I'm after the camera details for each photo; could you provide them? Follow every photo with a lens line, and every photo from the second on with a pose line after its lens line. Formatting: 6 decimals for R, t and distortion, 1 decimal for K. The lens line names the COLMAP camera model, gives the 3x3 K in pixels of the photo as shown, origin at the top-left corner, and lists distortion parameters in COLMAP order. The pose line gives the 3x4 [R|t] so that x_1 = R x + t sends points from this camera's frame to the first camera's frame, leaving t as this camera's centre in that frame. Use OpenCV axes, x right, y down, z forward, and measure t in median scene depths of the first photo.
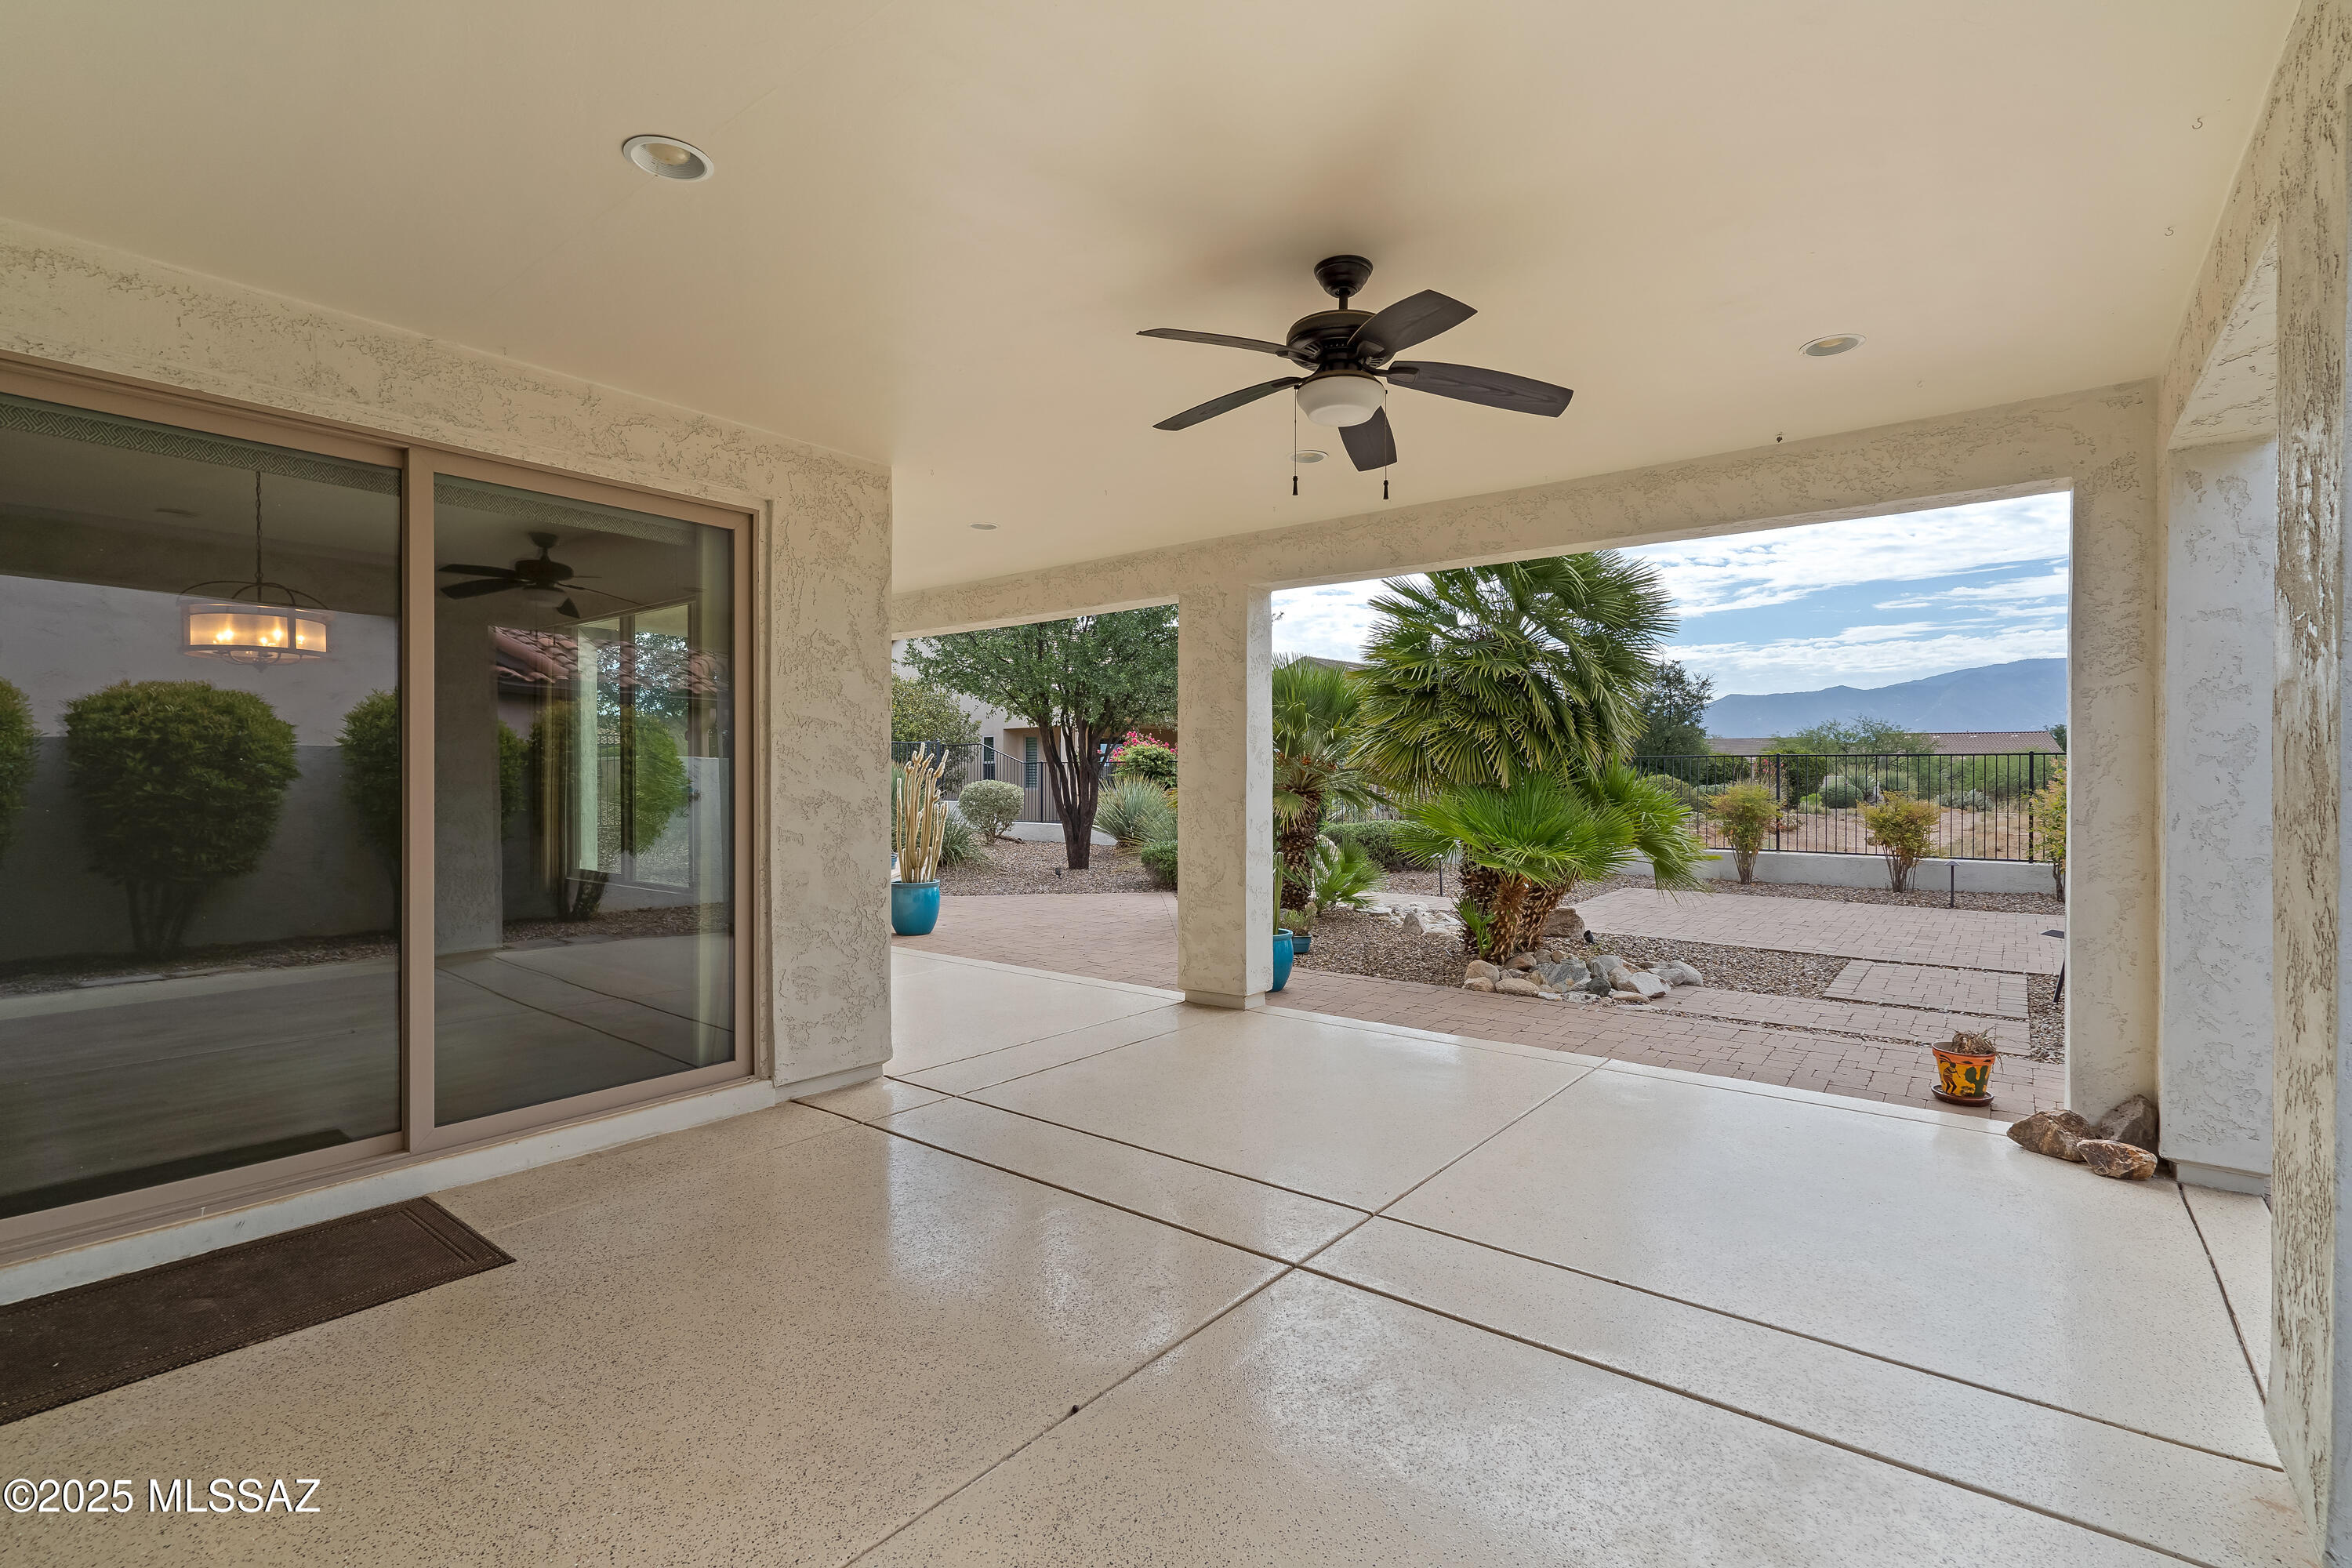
lens RADIAL K [[1061.7, 0, 1184.9], [0, 1061.7, 779.7], [0, 0, 1]] dist [-0.011046, 0.006096]
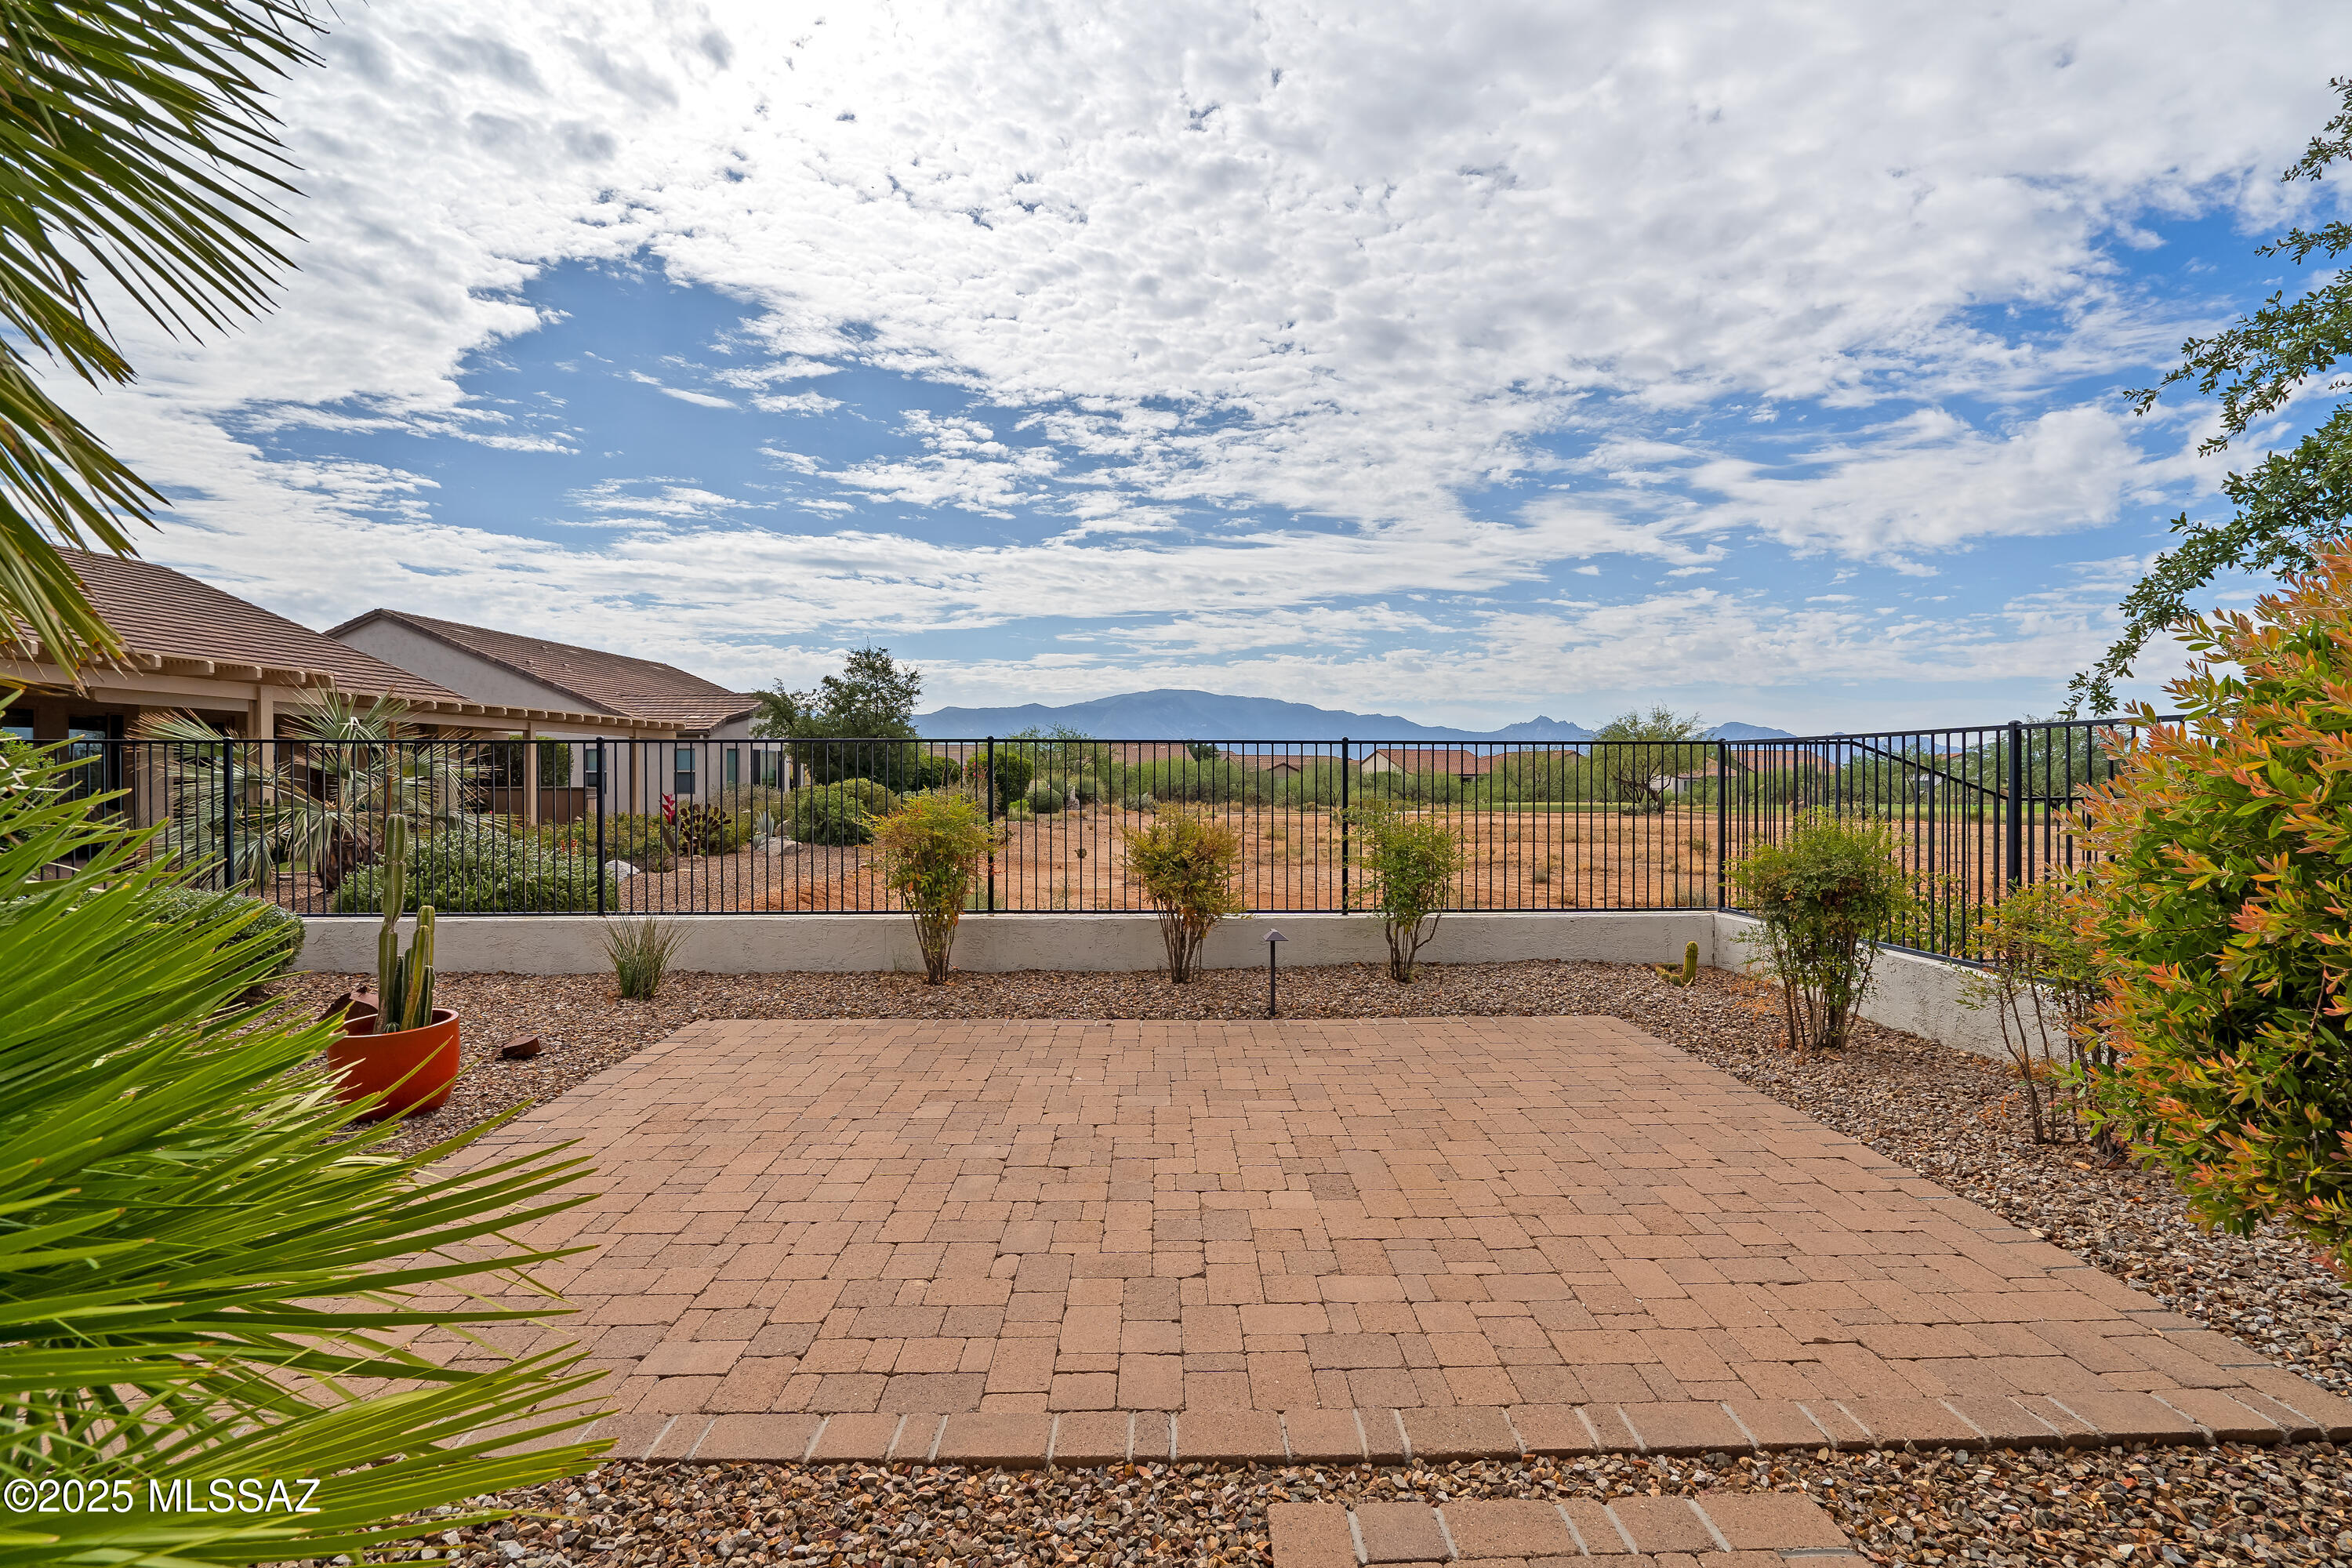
lens RADIAL K [[1061.7, 0, 1184.9], [0, 1061.7, 779.7], [0, 0, 1]] dist [-0.011046, 0.006096]
pose [[0.766739, 0.000828, 0.641958, 0.186052], [0.001730, 0.999993, -0.003355, -0.000164], [-0.641956, 0.003683, 0.766732, 0.336344]]
